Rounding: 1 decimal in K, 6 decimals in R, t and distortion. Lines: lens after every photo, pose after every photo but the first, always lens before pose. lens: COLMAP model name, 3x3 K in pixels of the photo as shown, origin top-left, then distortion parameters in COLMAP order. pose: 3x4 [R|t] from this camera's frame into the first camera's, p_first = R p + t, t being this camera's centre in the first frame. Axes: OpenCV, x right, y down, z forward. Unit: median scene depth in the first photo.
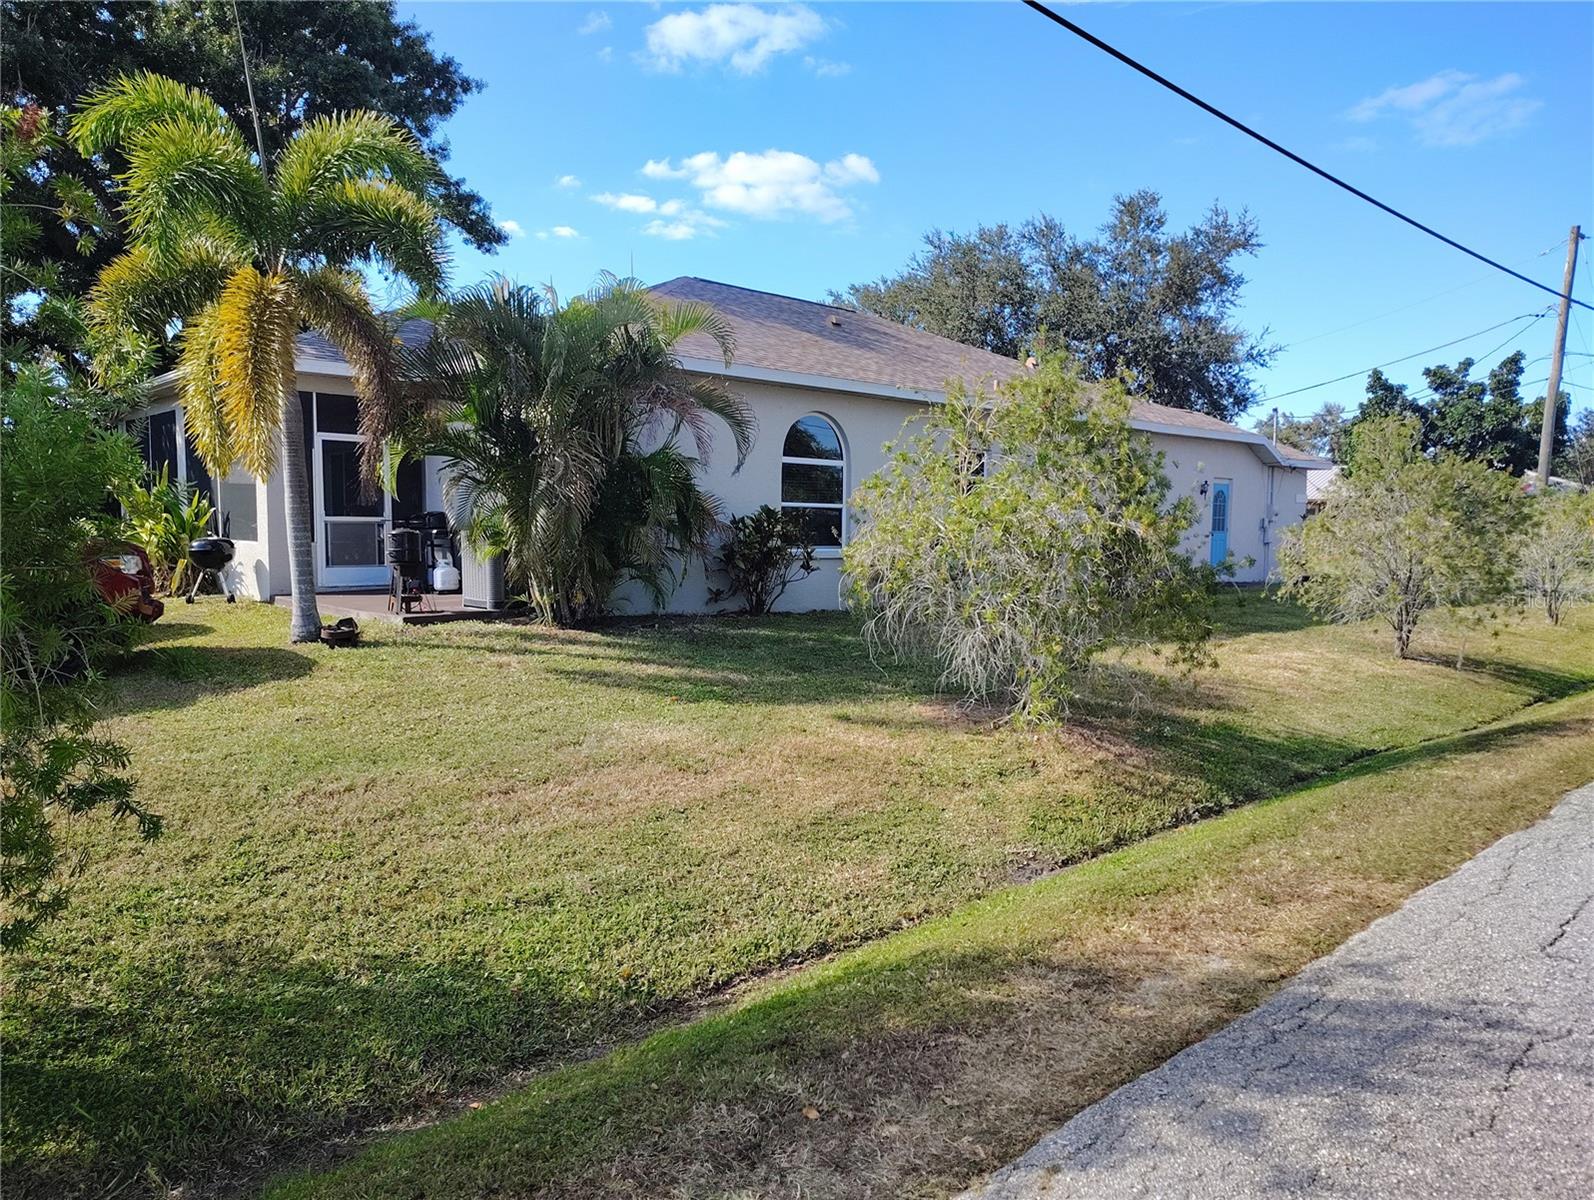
lens RADIAL K [[1092.9, 0, 791.0], [0, 1092.9, 599.0], [0, 0, 1]] dist [-0.010145, -0.010281]
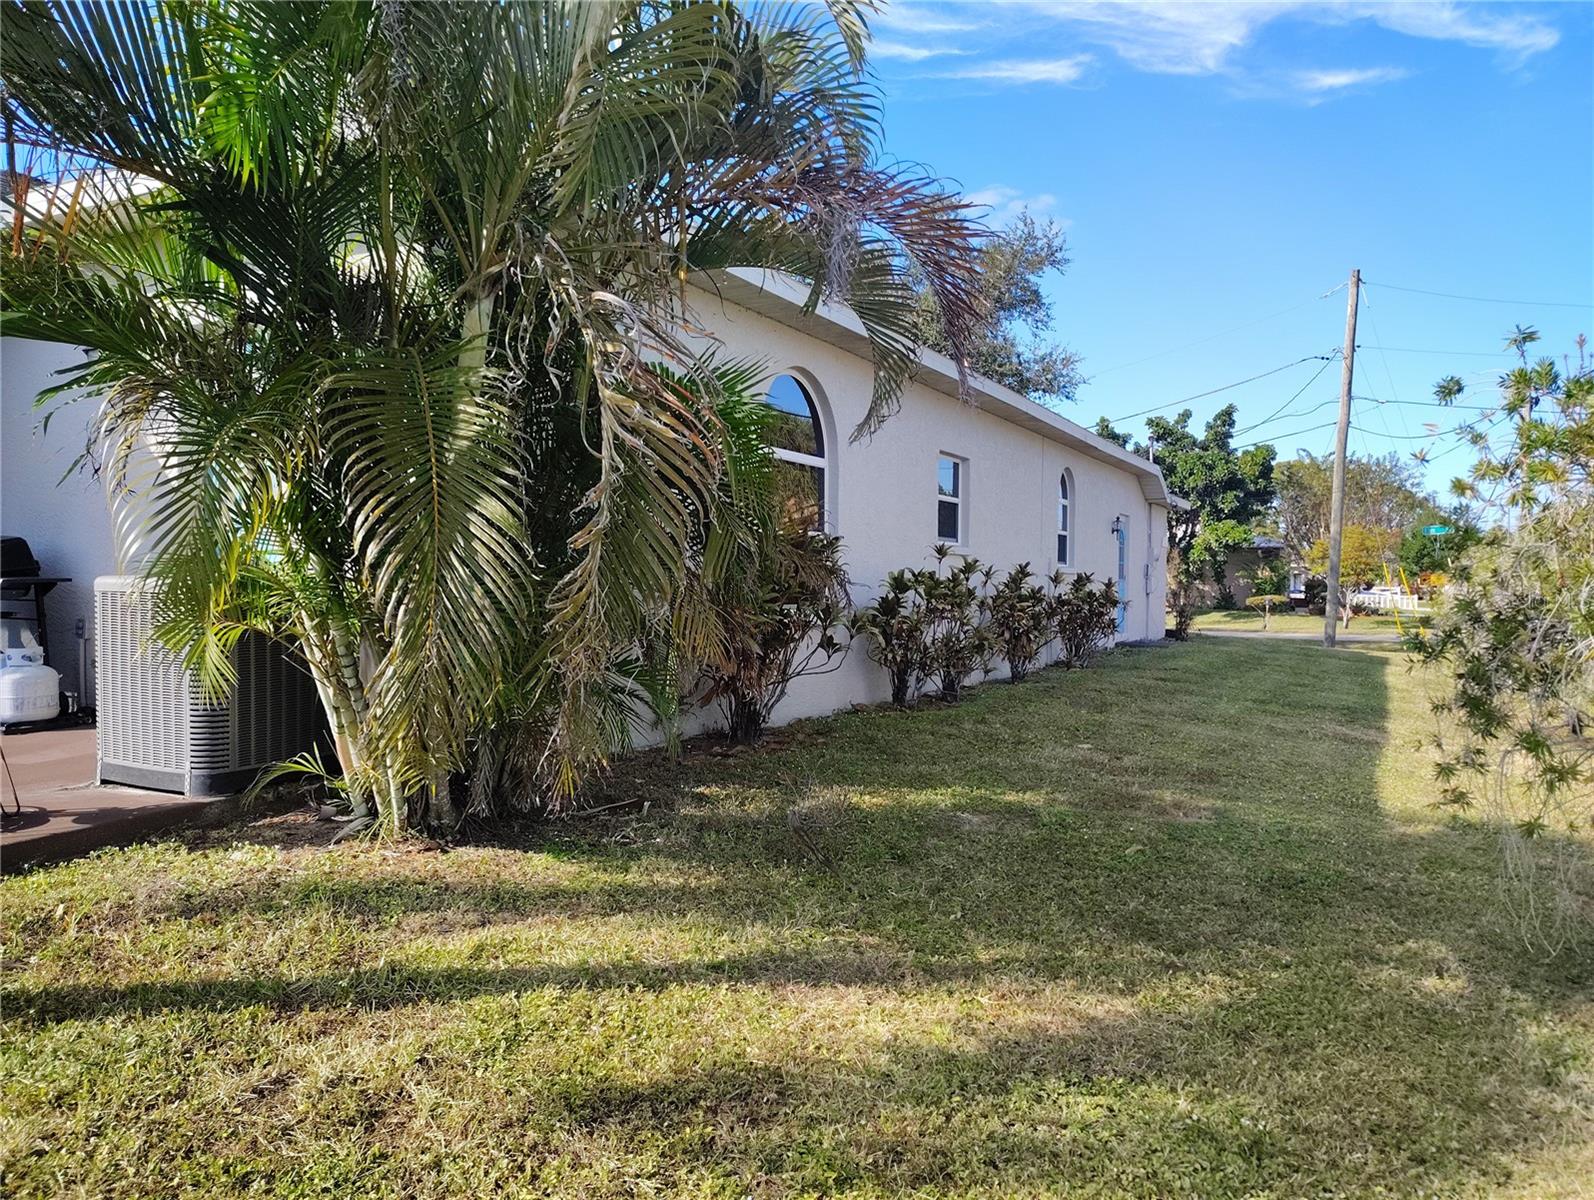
lens RADIAL K [[1092.9, 0, 803.0], [0, 1092.9, 605.4], [0, 0, 1]] dist [-0.010145, -0.010281]
pose [[0.939170, -0.013568, 0.343183, -0.067250], [0.028642, 0.998833, -0.038893, -0.010979], [-0.342255, 0.046357, 0.938463, 0.190066]]
